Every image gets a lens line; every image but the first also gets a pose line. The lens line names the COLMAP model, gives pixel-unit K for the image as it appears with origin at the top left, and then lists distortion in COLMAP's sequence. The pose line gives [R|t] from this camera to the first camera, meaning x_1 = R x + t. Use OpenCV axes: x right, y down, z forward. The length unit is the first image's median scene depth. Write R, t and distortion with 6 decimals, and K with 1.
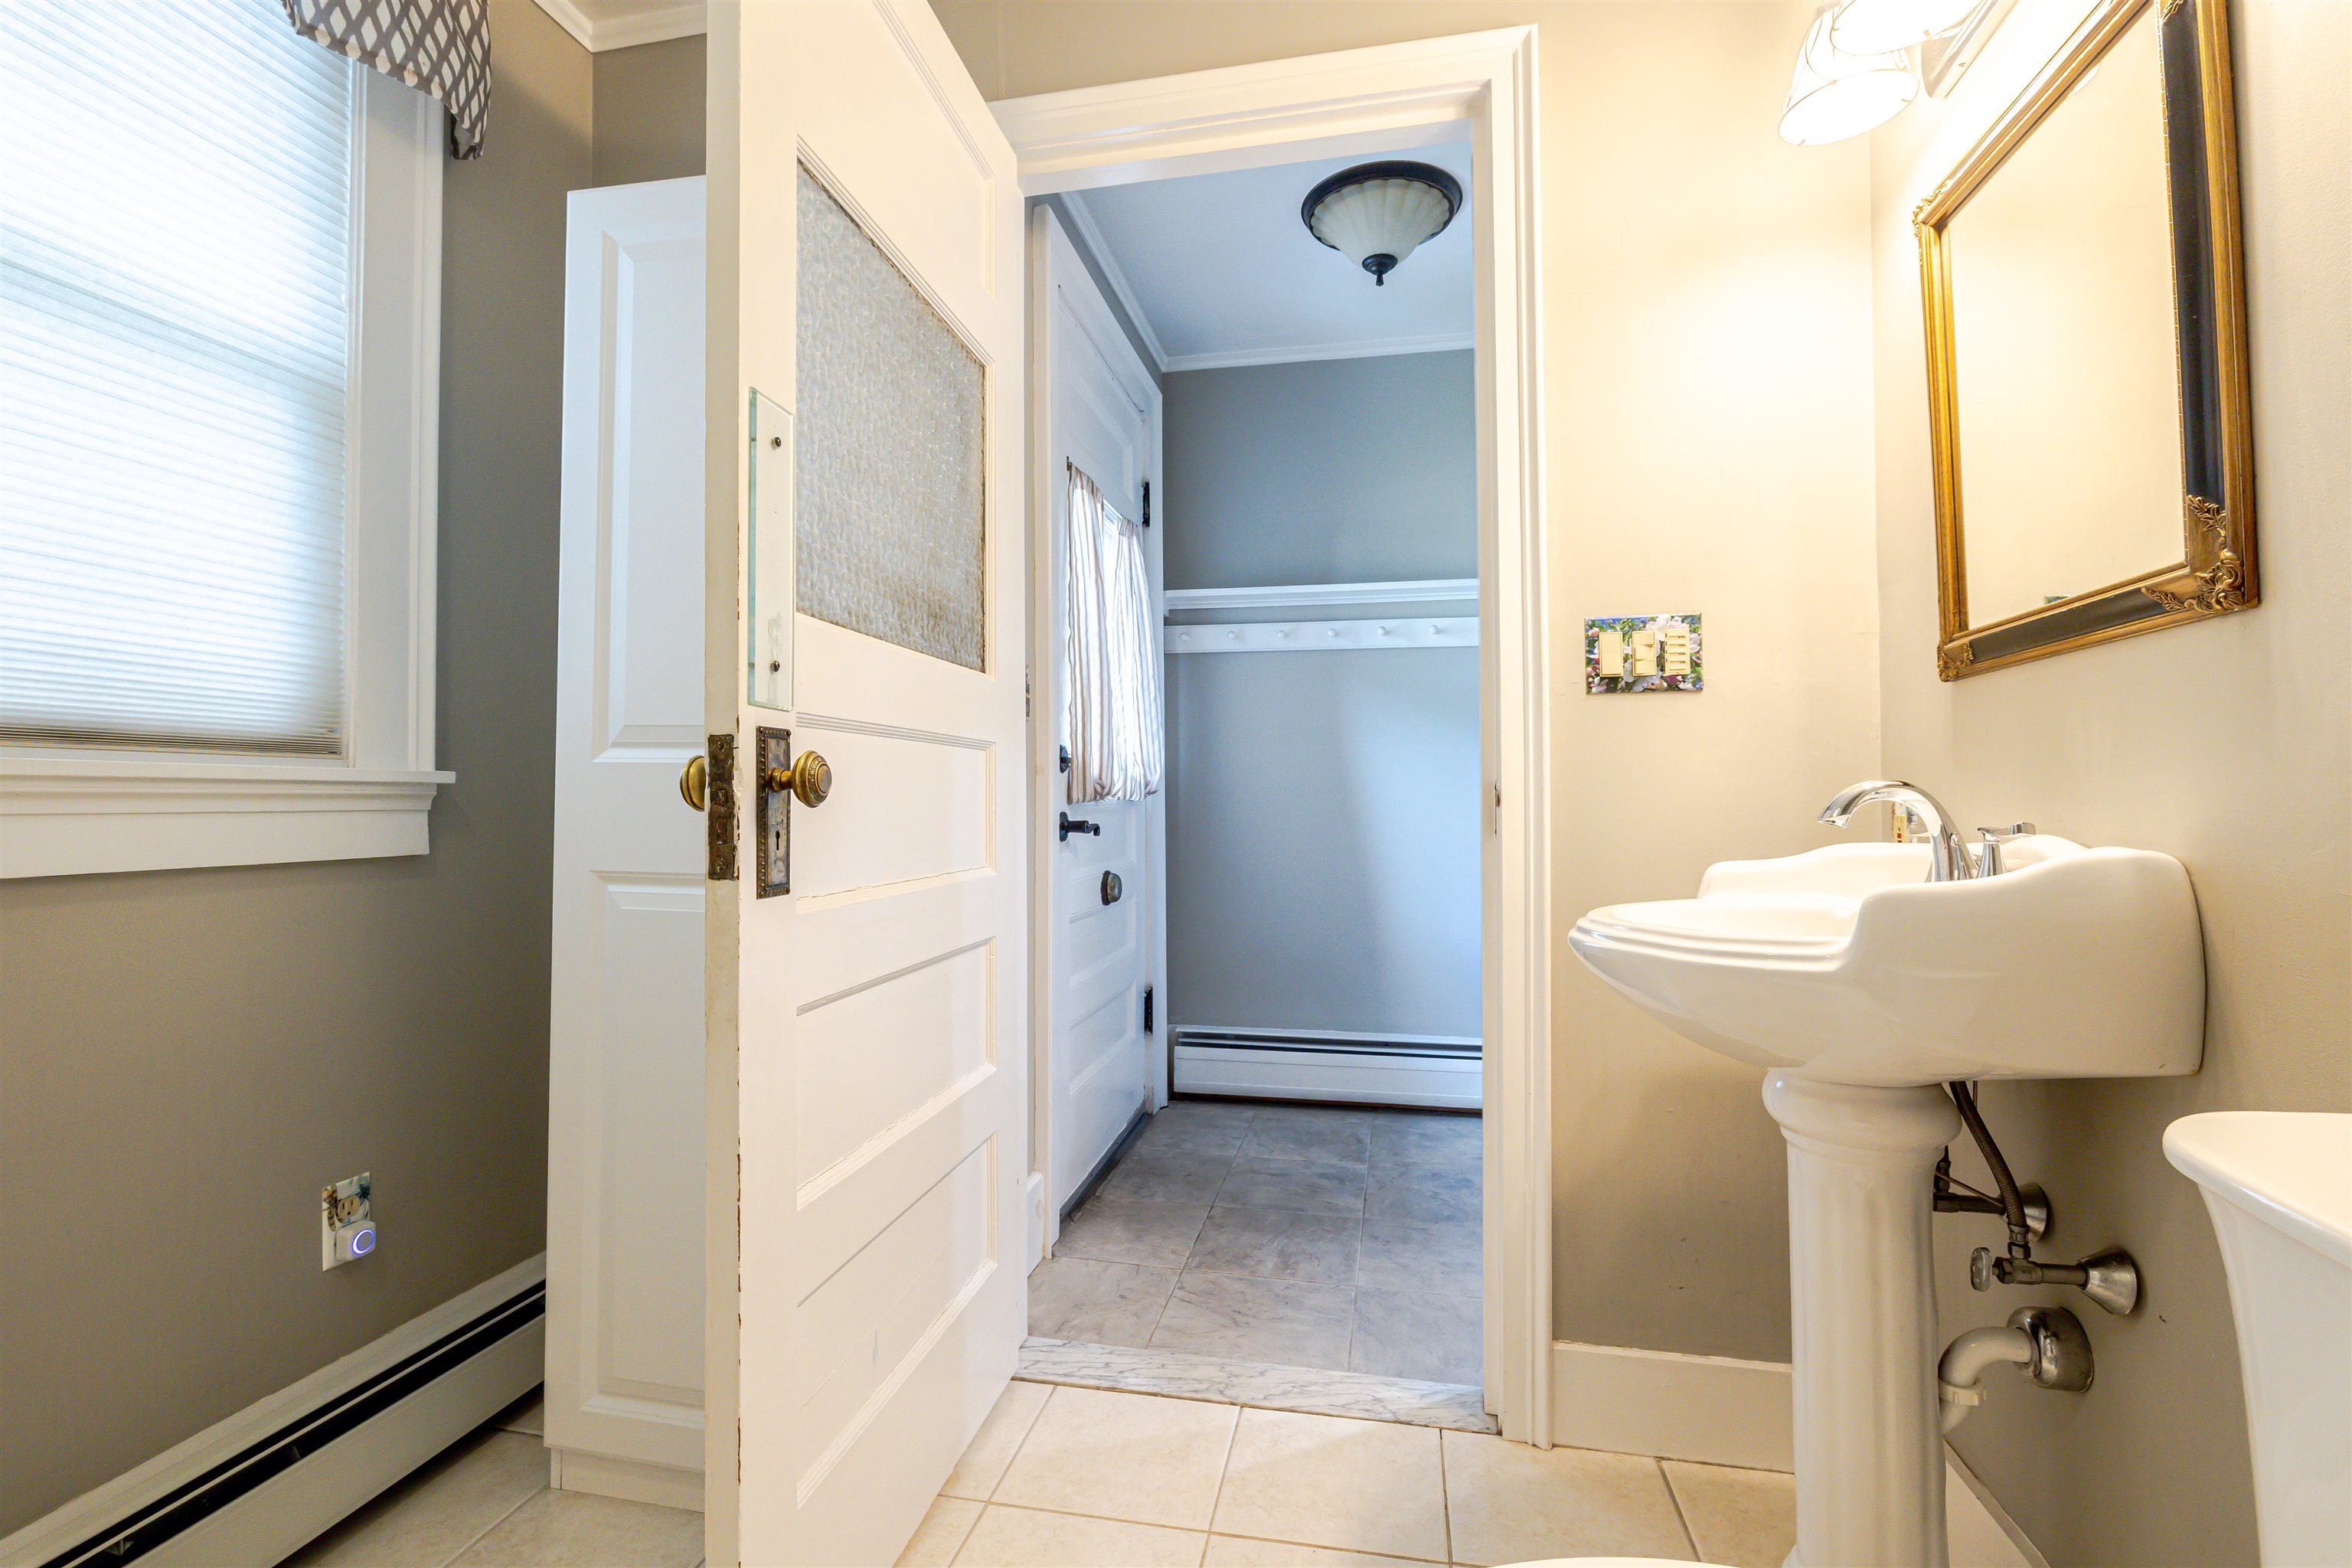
lens RADIAL K [[1096.7, 0, 1173.7], [0, 1096.7, 779.3], [0, 0, 1]] dist [-0.010607, 0.003772]
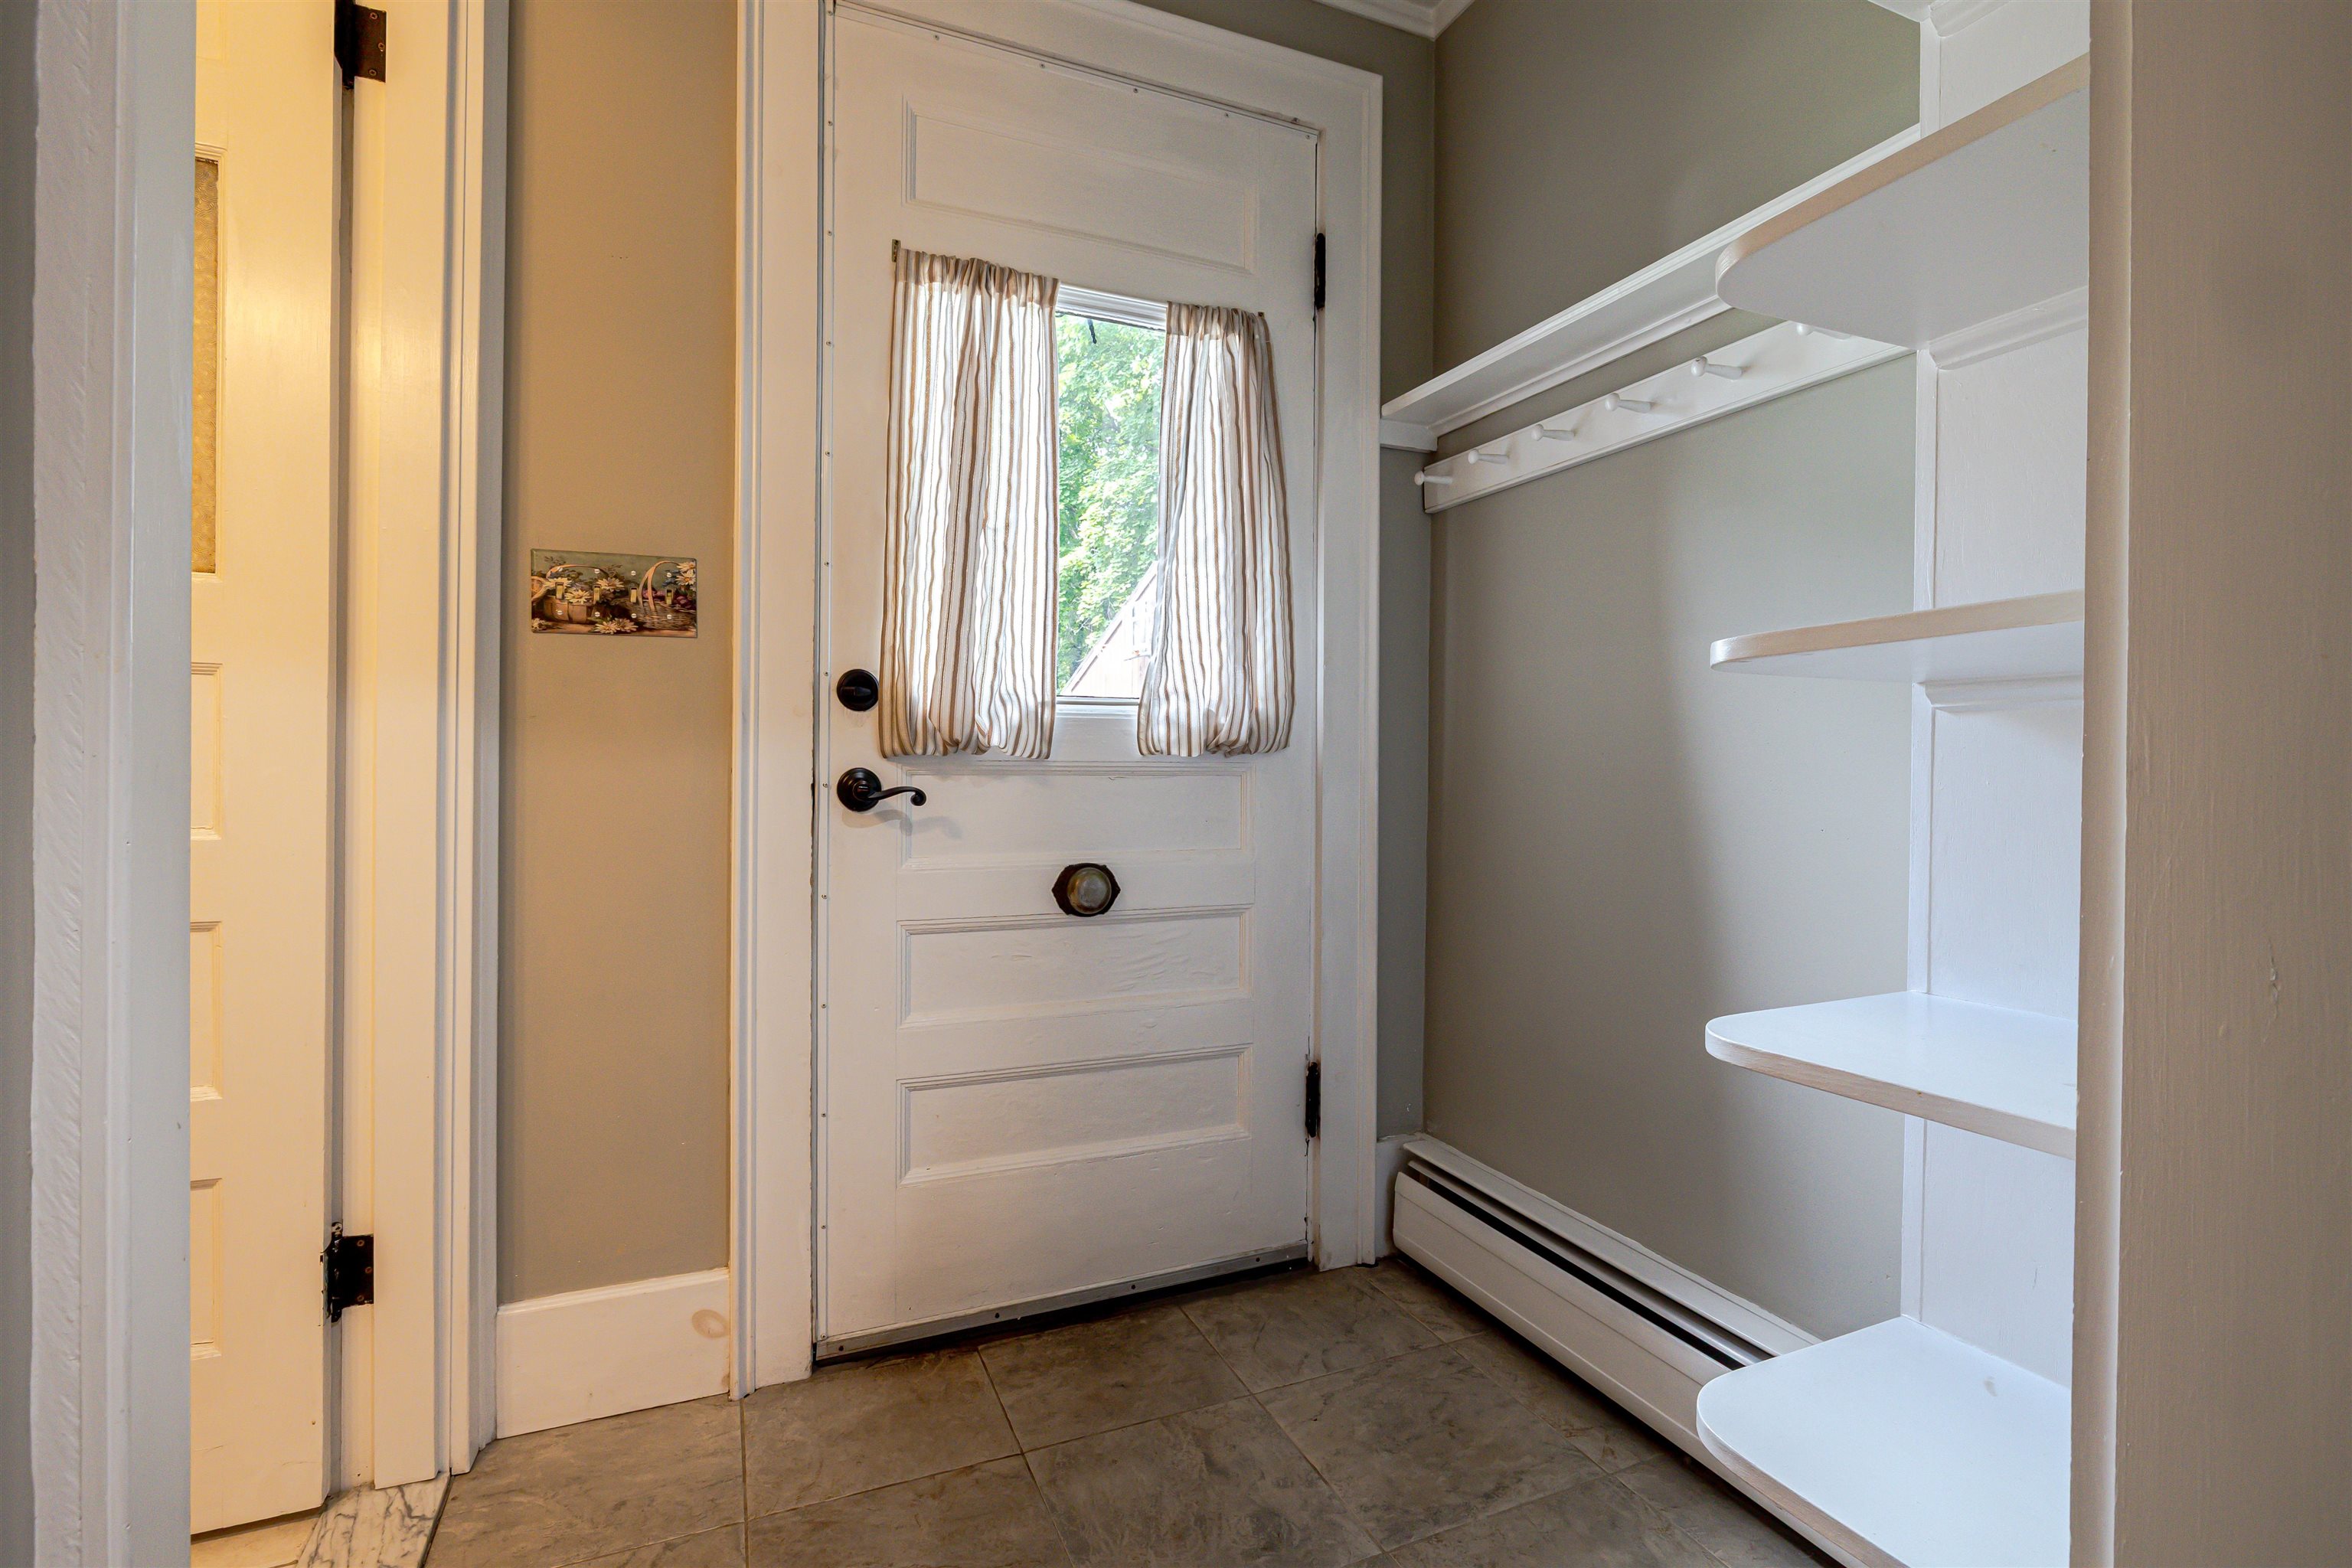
lens RADIAL K [[1096.7, 0, 1177.4], [0, 1096.7, 772.6], [0, 0, 1]] dist [-0.010607, 0.003772]
pose [[0.574588, 0.016149, -0.818283, 0.502346], [-0.000344, 0.999810, 0.019489, 0.017942], [0.818443, -0.010917, 0.574485, 0.678905]]
